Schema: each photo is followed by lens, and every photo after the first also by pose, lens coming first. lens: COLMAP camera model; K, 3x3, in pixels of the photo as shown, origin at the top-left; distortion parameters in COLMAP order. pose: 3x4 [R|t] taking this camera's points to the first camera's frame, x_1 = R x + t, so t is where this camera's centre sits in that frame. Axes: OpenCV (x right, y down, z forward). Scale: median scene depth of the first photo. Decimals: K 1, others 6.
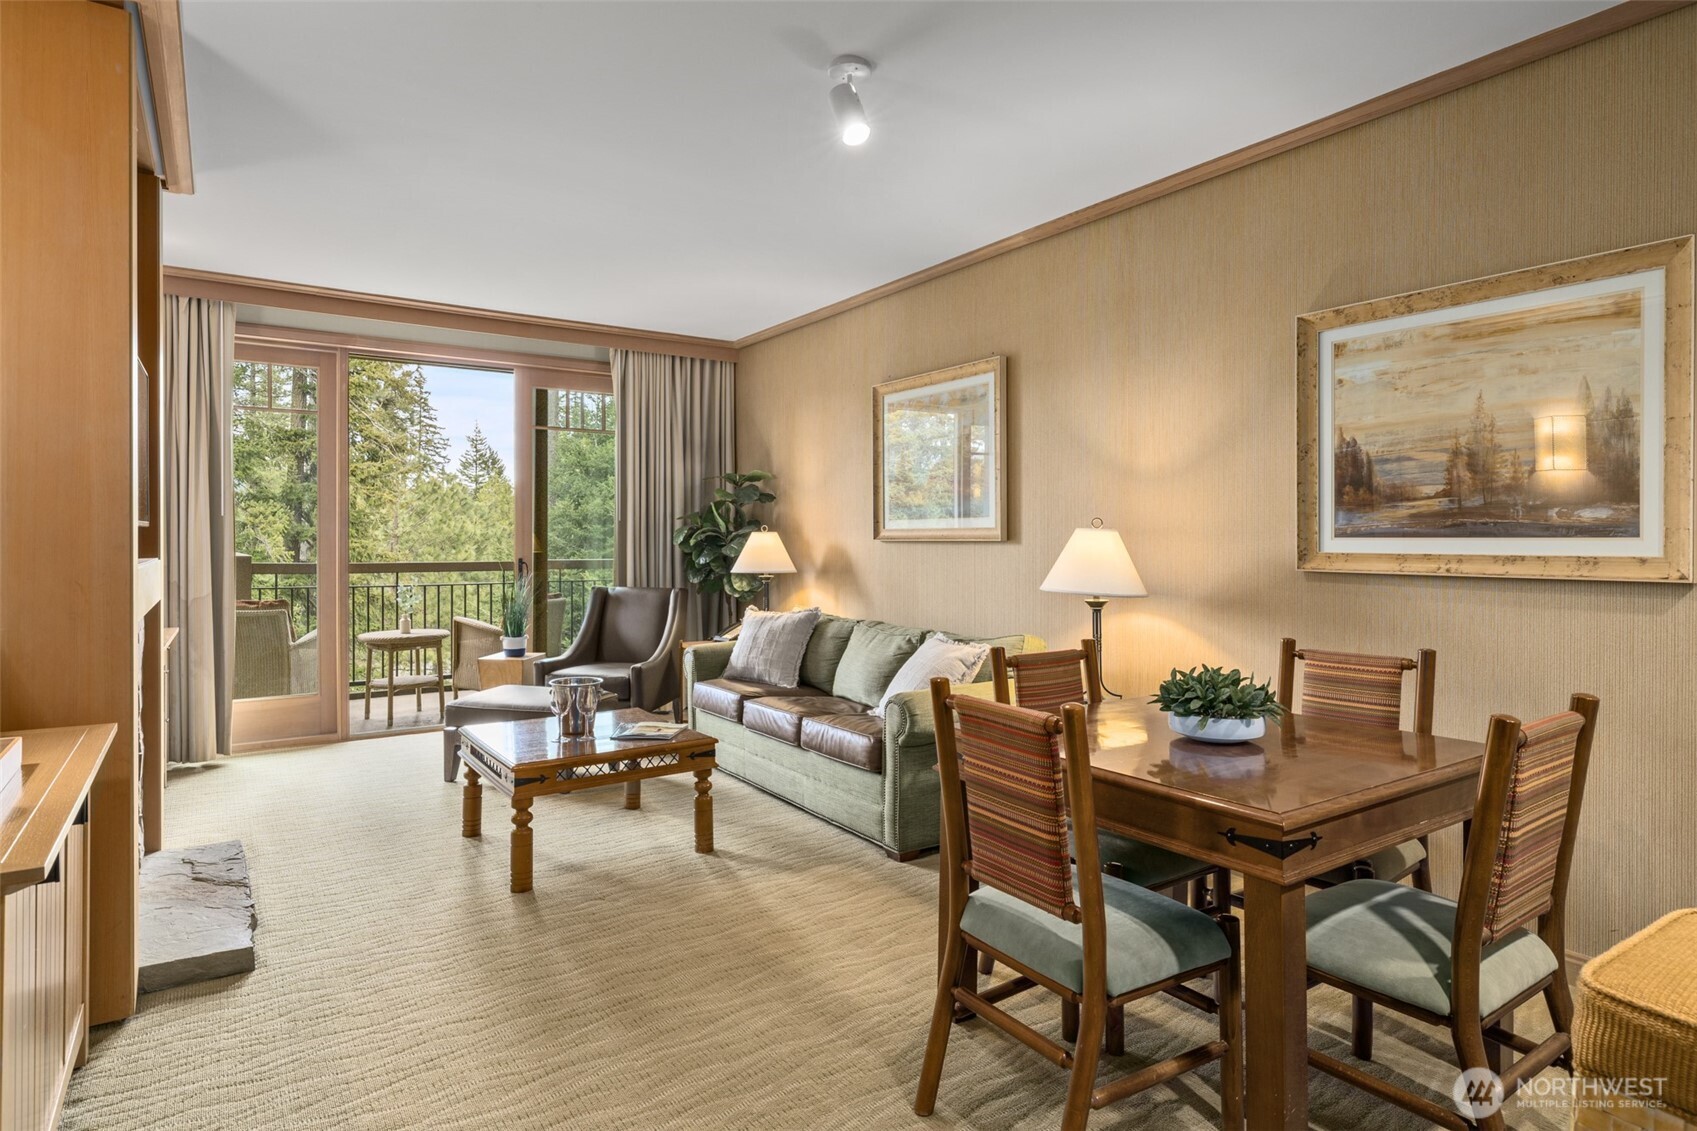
lens RADIAL K [[923.8, 0, 841.2], [0, 923.8, 548.4], [0, 0, 1]] dist [0.001058, -0.003082]
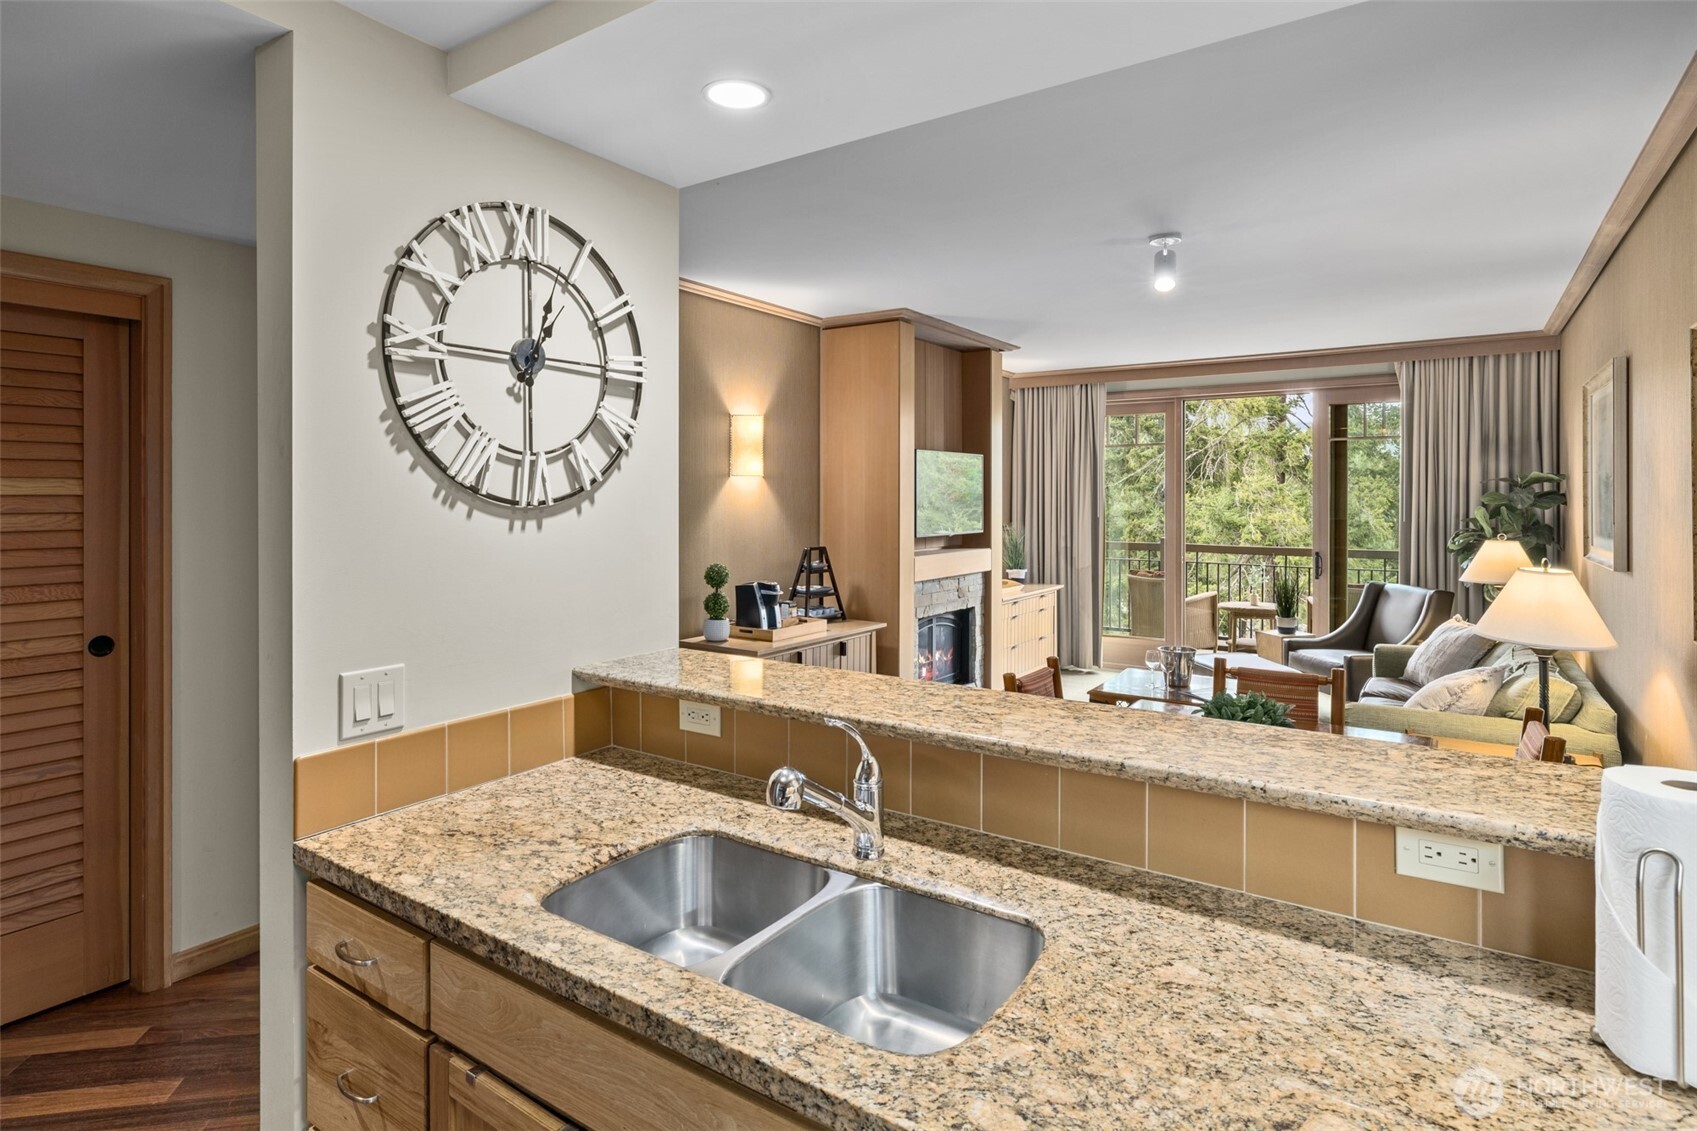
lens RADIAL K [[869.9, 0, 812.7], [0, 869.9, 501.1], [0, 0, 1]] dist [0.001435, -0.000443]
pose [[0.359609, 0.000242, -0.933103, 0.540156], [-0.010791, 0.999934, -0.003900, -0.050840], [0.933041, 0.011472, 0.359588, 0.006057]]
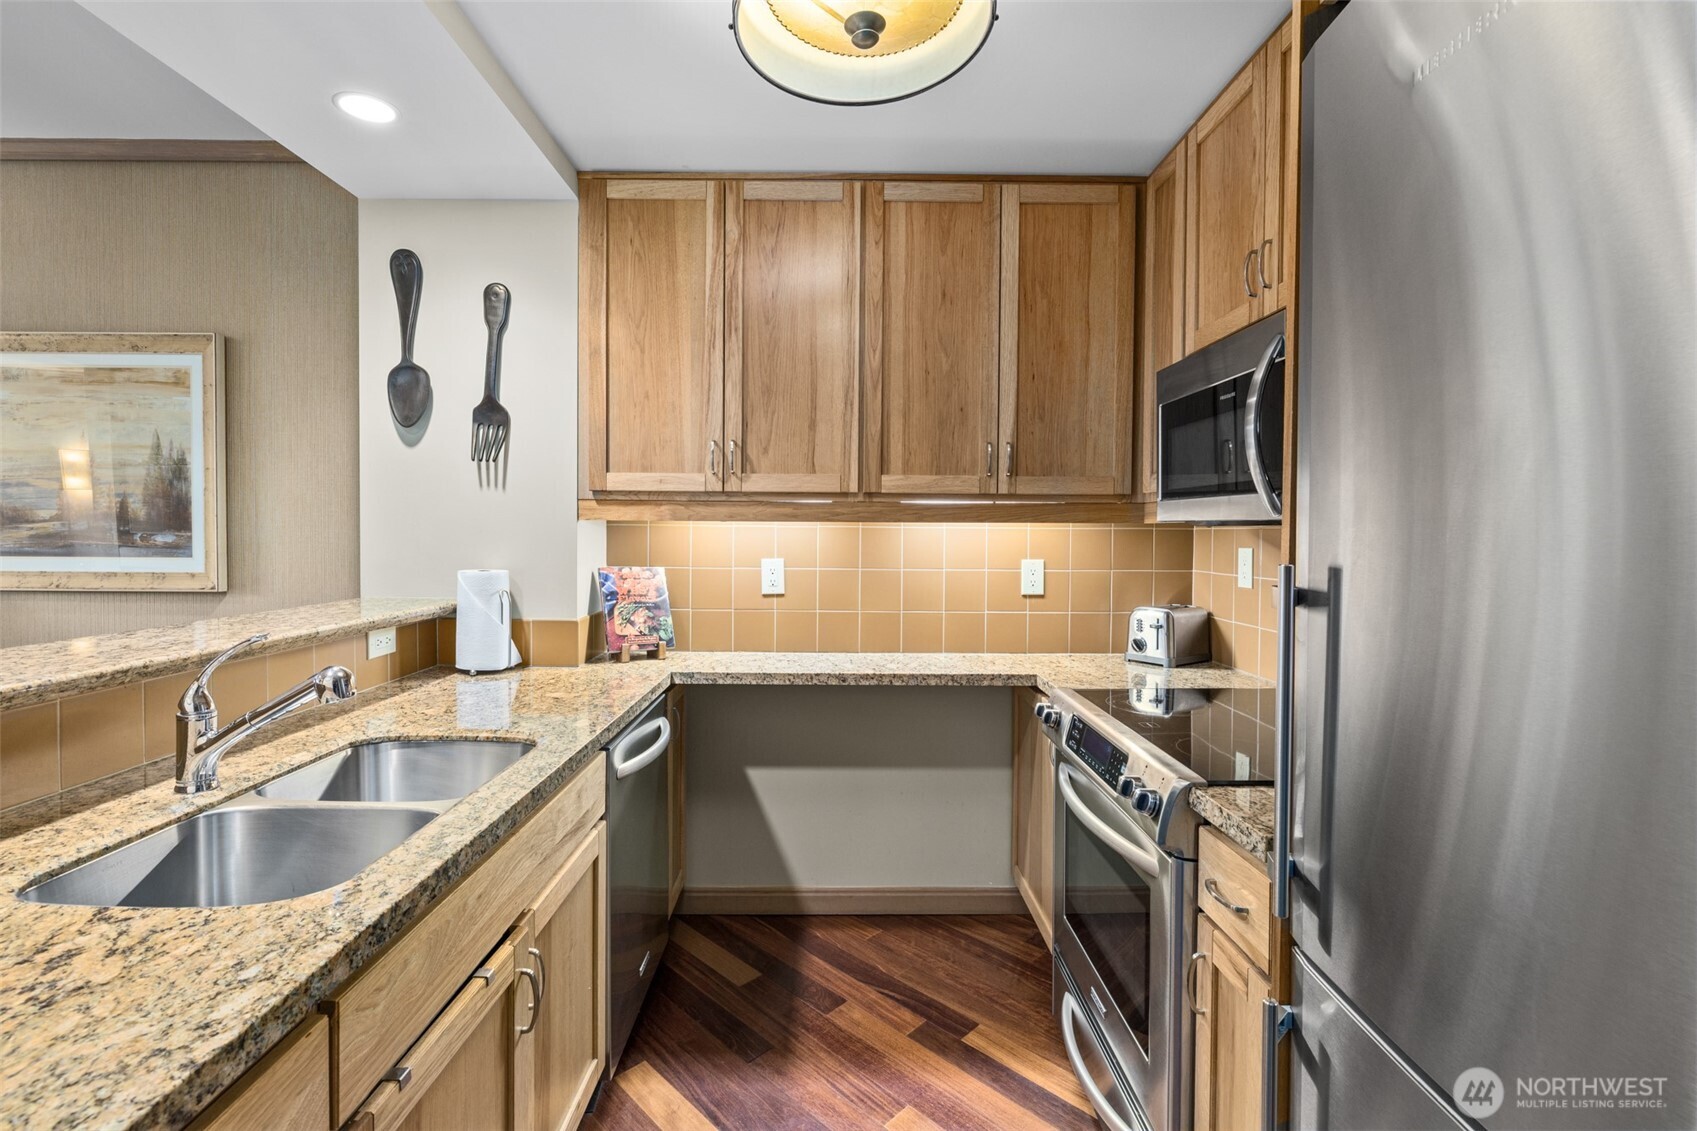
lens RADIAL K [[749.5, 0, 860.9], [0, 749.5, 550.5], [0, 0, 1]] dist [-0.015690, 0.000788]
pose [[0.535299, -0.014620, 0.844536, 0.216892], [0.003259, 0.999879, 0.015243, -0.015487], [-0.844656, -0.005407, 0.535282, -0.159726]]
